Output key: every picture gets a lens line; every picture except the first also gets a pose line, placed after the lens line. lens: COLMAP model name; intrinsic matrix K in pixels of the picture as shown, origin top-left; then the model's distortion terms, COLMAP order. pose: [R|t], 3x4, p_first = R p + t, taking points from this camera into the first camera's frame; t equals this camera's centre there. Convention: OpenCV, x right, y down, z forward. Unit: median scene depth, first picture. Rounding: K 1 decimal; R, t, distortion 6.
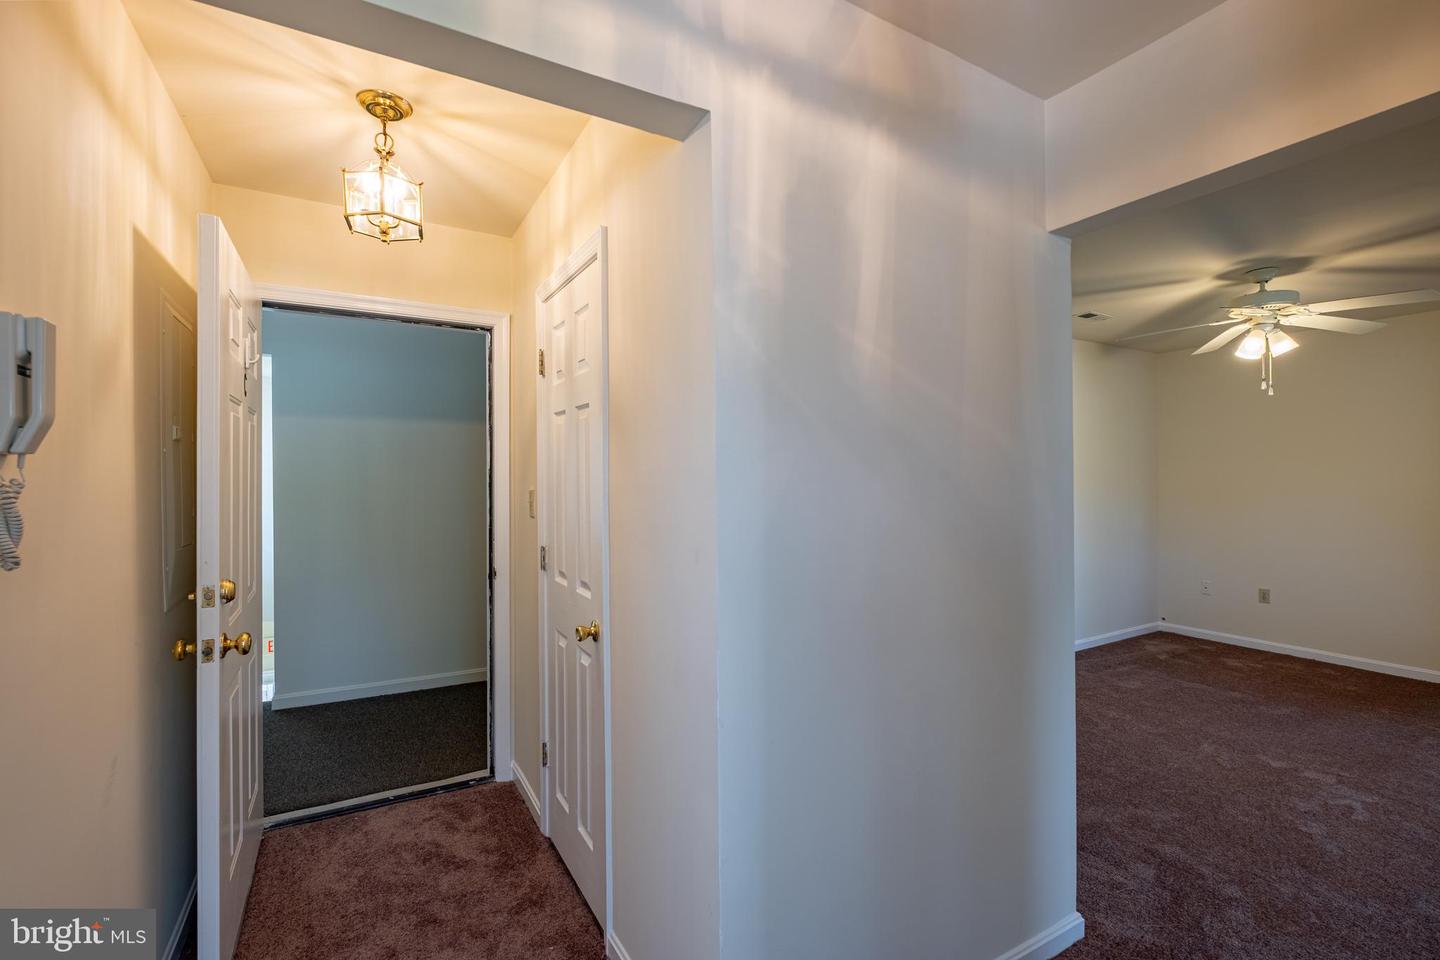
lens RADIAL K [[633.0, 0, 714.3], [0, 633.0, 479.2], [0, 0, 1]] dist [-0.000239, -0.004159]
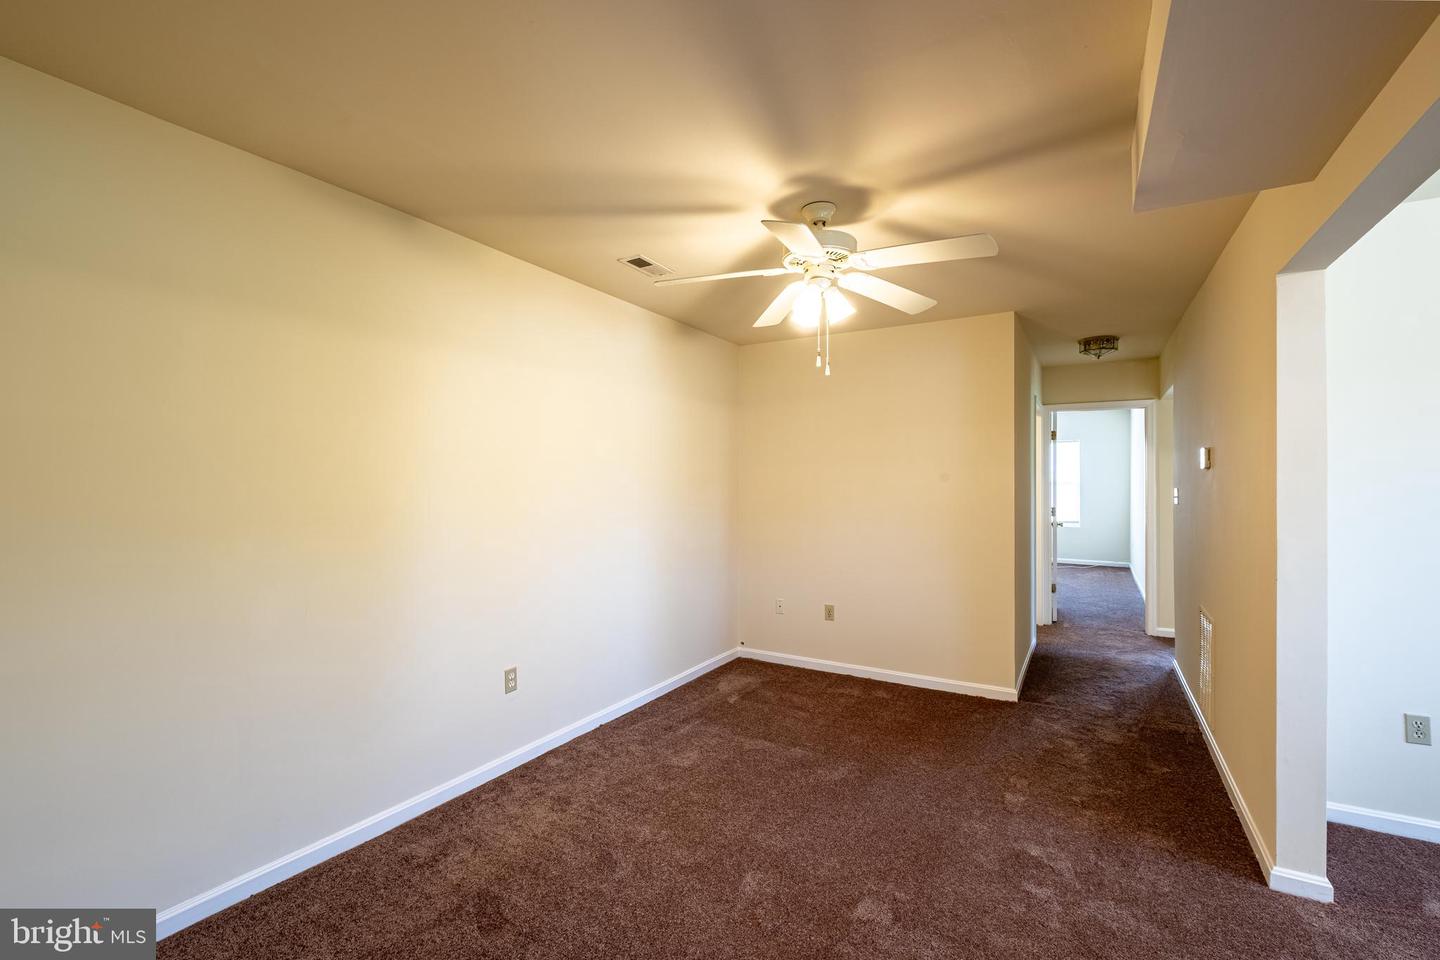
lens RADIAL K [[629.9, 0, 720.0], [0, 629.9, 480.0], [0, 0, 1]] dist [0.002195, -0.004449]
pose [[0.865627, 0.010084, 0.500588, 0.324623], [-0.007004, 0.999943, -0.008031, -0.001586], [-0.500641, 0.003446, 0.865648, 0.339039]]
